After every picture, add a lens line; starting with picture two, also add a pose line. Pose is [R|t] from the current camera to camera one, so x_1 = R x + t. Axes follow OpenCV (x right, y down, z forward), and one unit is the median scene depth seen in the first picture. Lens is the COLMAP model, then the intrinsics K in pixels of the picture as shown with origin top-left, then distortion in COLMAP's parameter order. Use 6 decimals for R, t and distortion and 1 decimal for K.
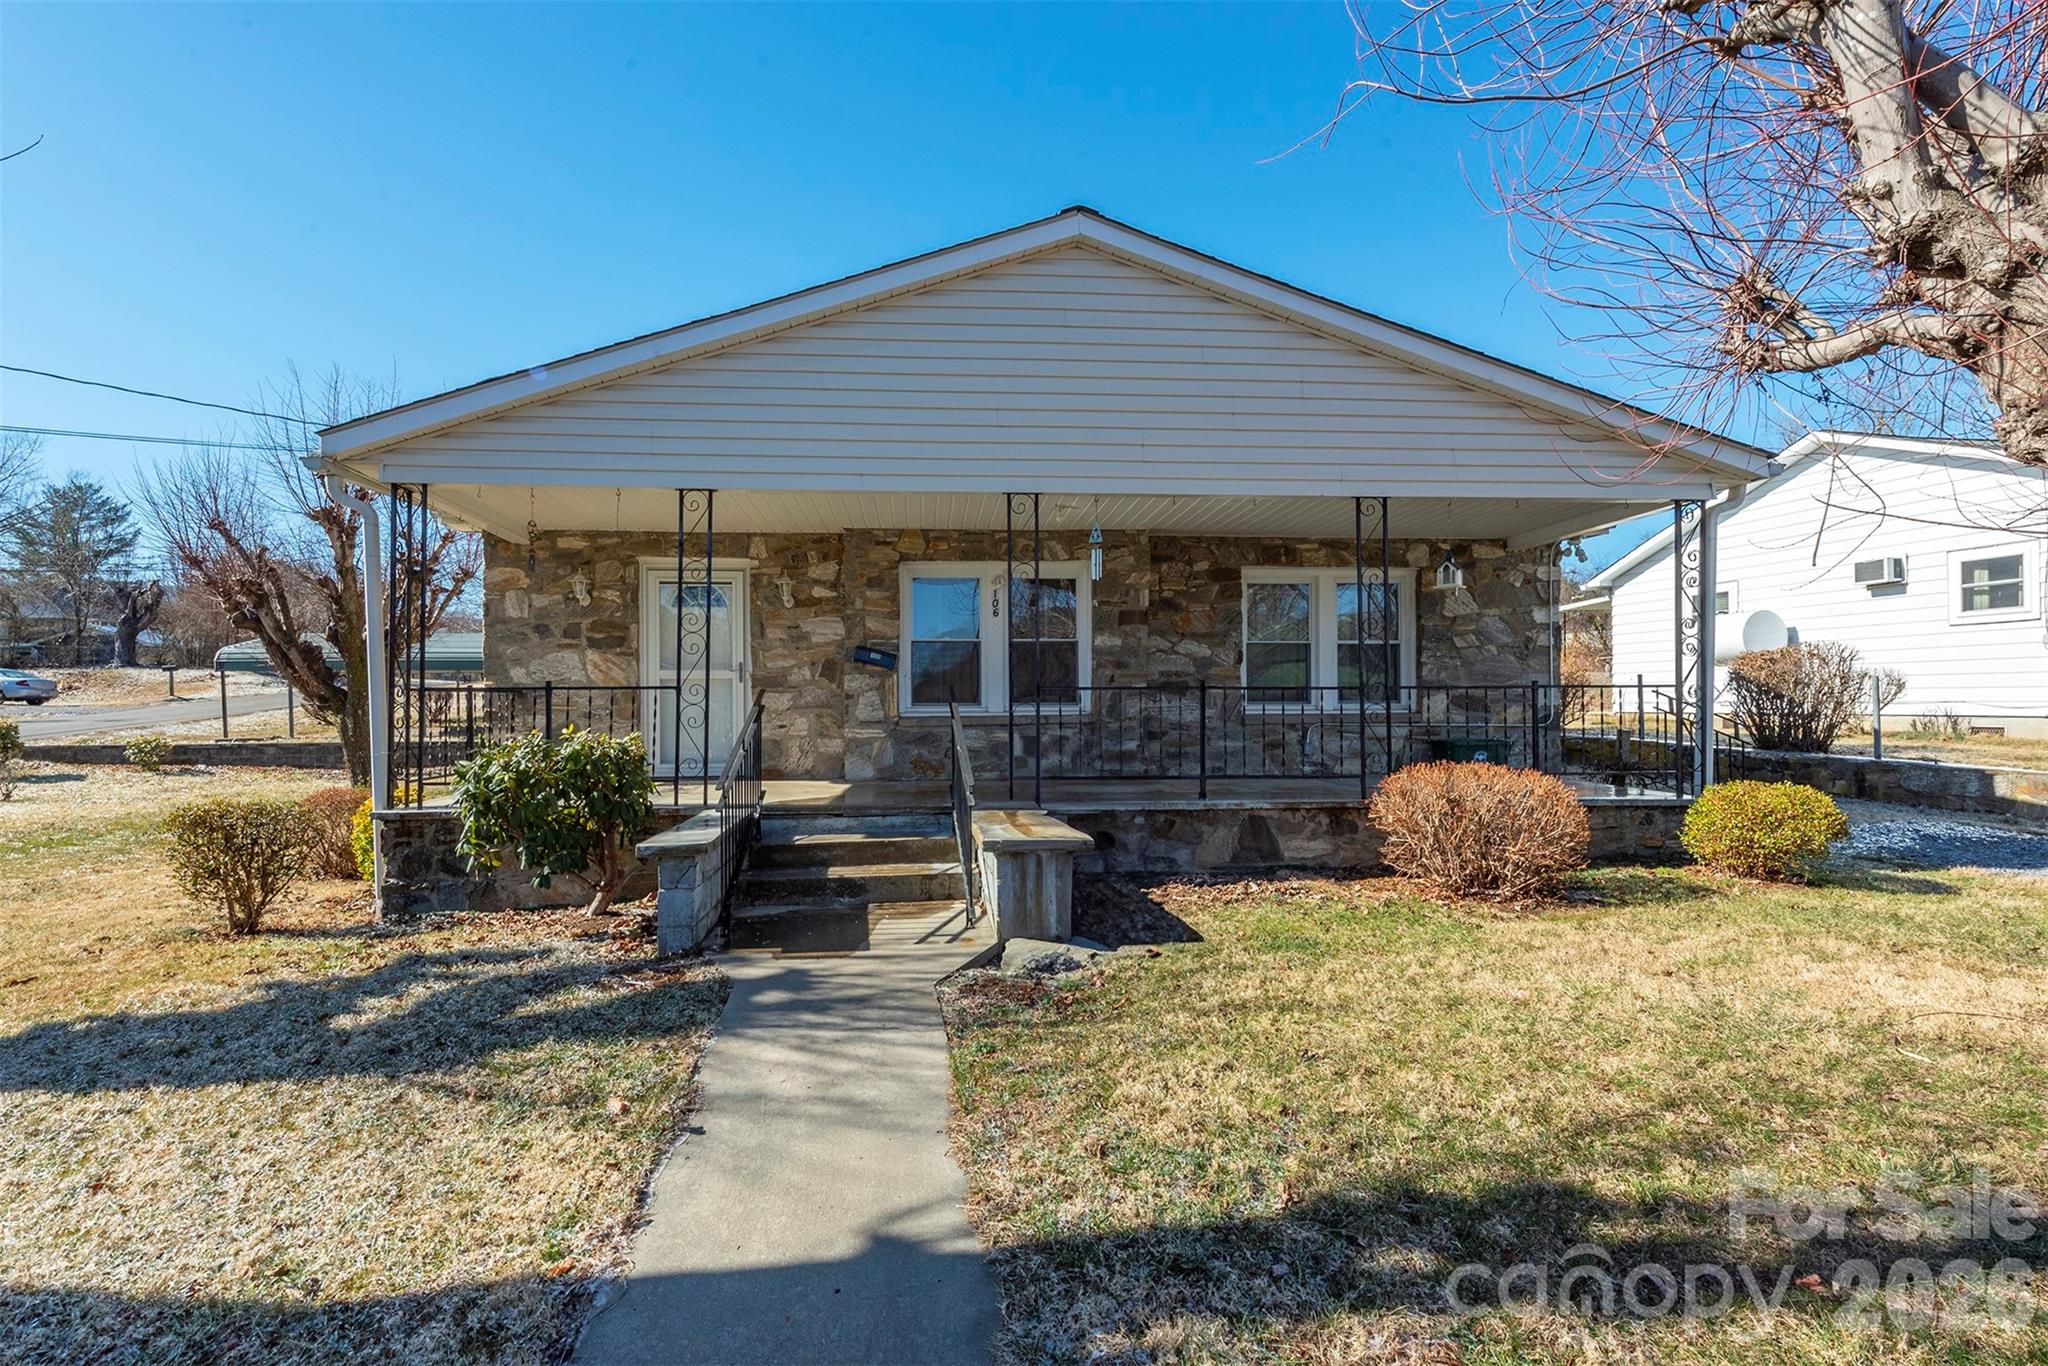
lens RADIAL K [[835.2, 0, 1018.3], [0, 835.2, 676.8], [0, 0, 1]] dist [0.003598, -0.000194]
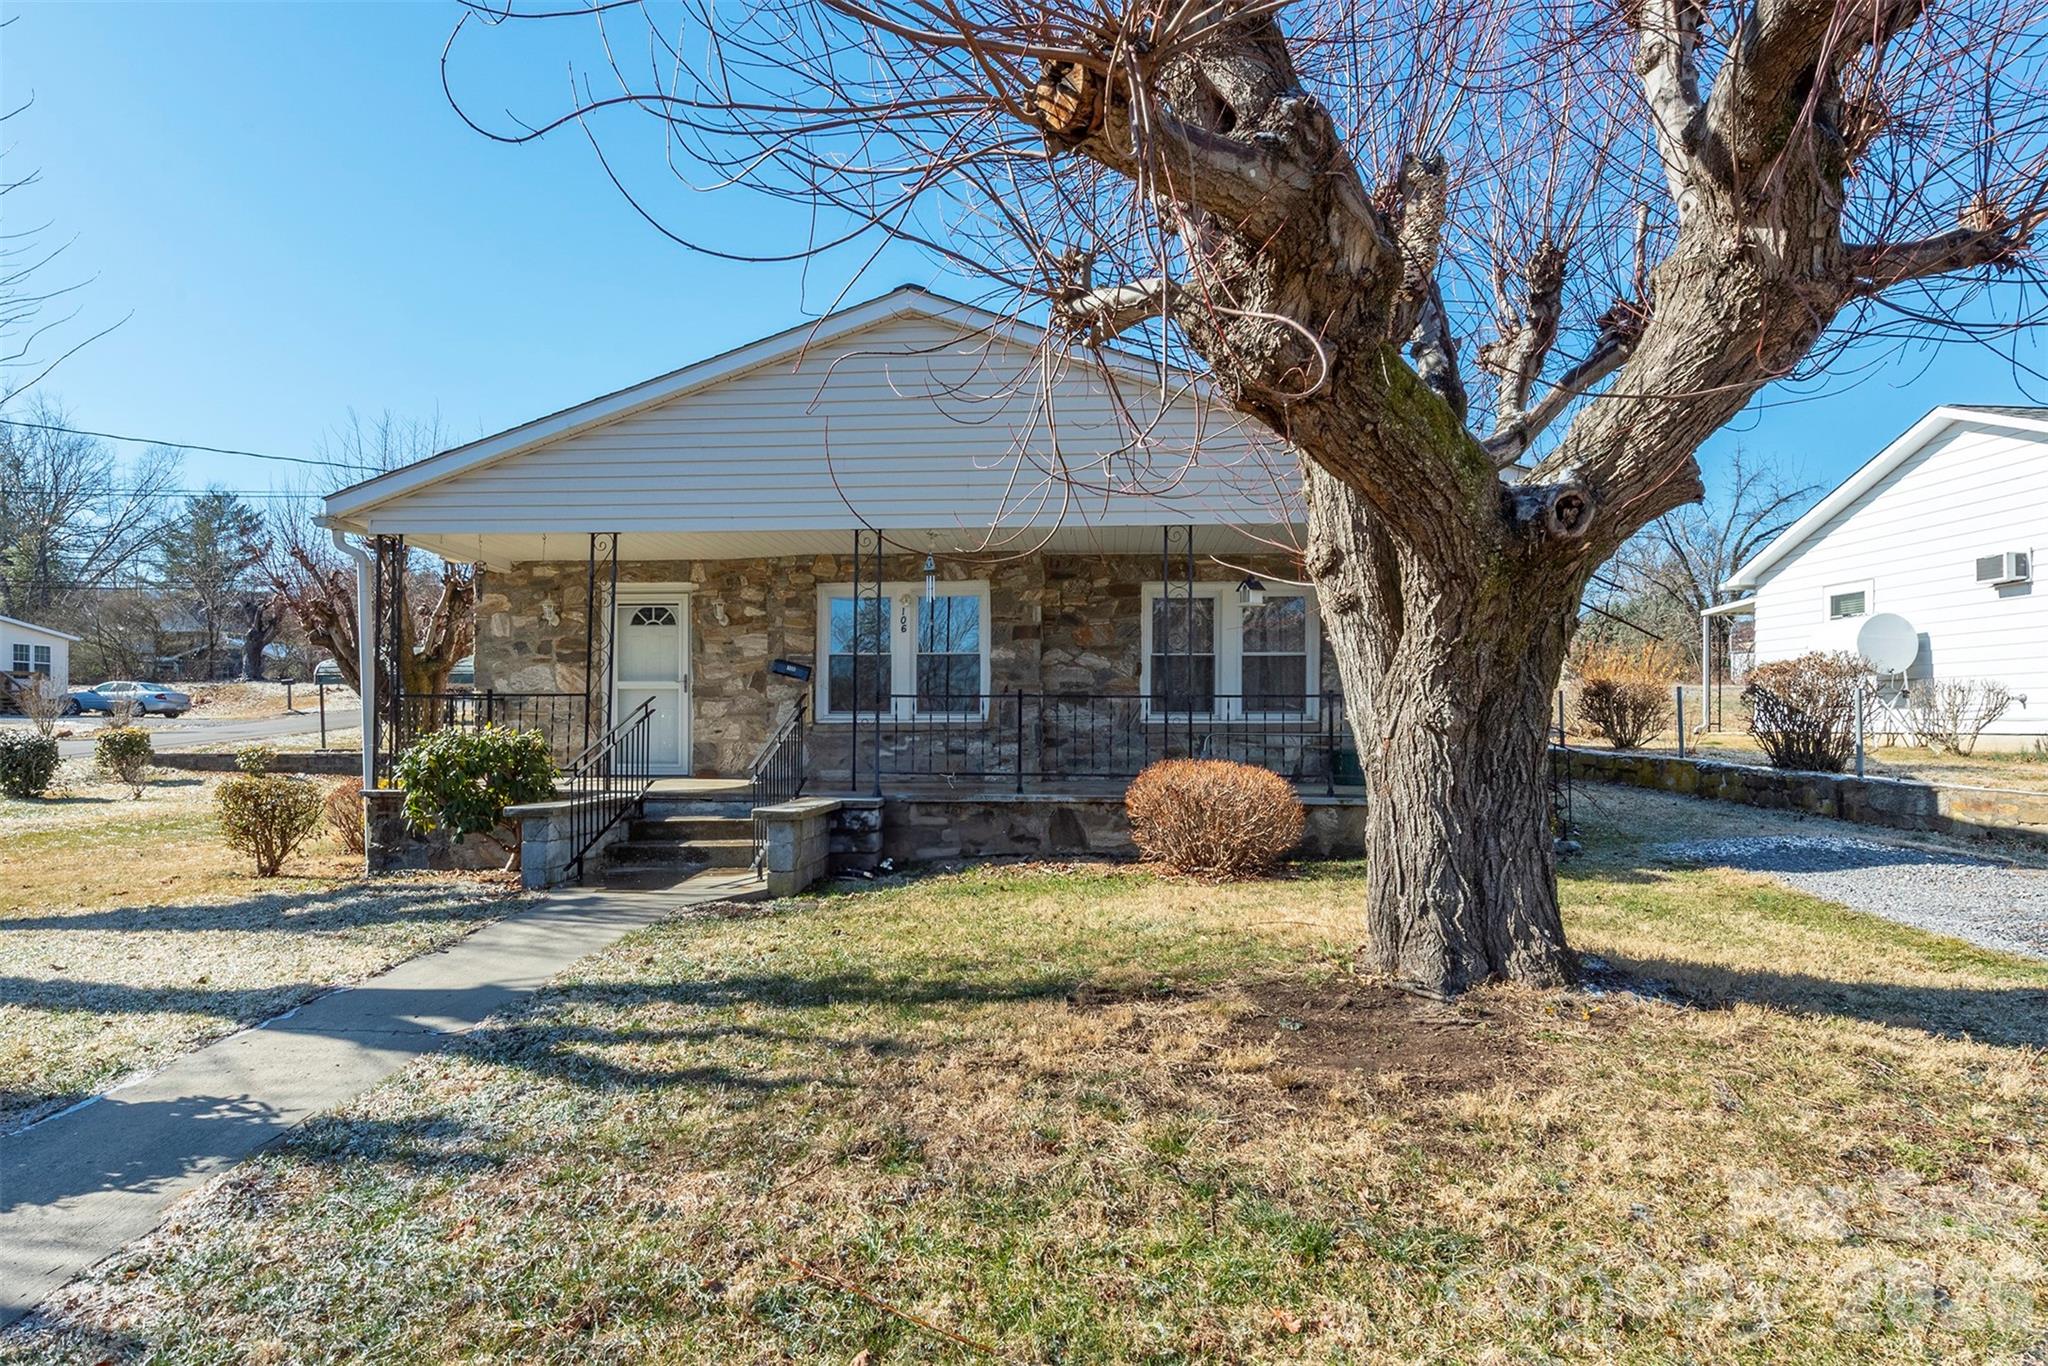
lens RADIAL K [[960.6, 0, 1029.1], [0, 960.6, 687.3], [0, 0, 1]] dist [0.002056, 0.000221]
pose [[0.990456, 0.000638, -0.137831, 0.309502], [-0.001286, 0.999989, -0.004614, 0.005646], [0.137827, 0.004747, 0.990445, -0.223288]]
